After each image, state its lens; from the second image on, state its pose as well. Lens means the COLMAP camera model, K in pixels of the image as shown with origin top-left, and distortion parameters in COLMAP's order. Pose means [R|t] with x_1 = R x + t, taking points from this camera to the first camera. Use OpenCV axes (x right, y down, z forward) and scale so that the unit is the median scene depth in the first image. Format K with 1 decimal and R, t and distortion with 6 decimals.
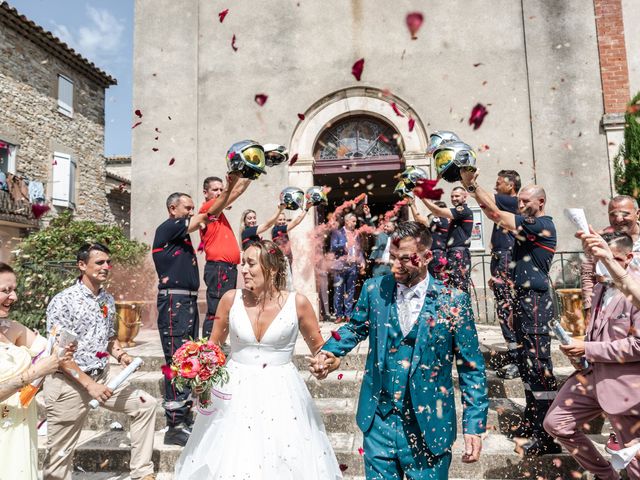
lens RADIAL K [[502.0, 0, 320.4], [0, 502.0, 240.4], [0, 0, 1]] dist [0.010185, 0.005667]
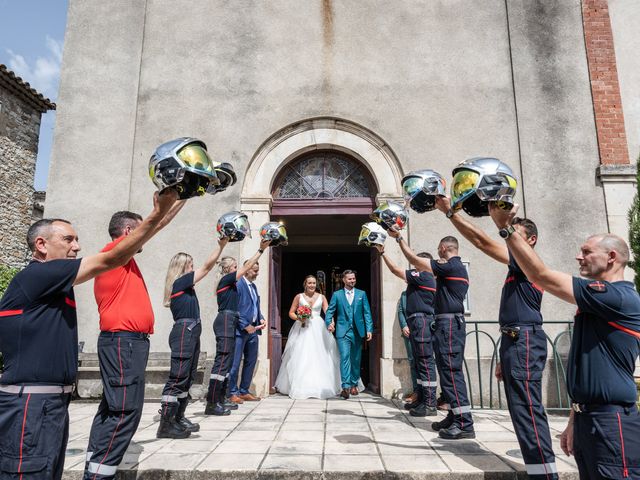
lens RADIAL K [[502.0, 0, 319.5], [0, 502.0, 239.5], [0, 0, 1]] dist [0.010185, 0.005667]
pose [[0.995335, 0.044721, 0.085493, -0.001919], [-0.036068, 0.994312, -0.100211, -0.009830], [-0.089488, 0.096660, 0.991286, 0.164420]]
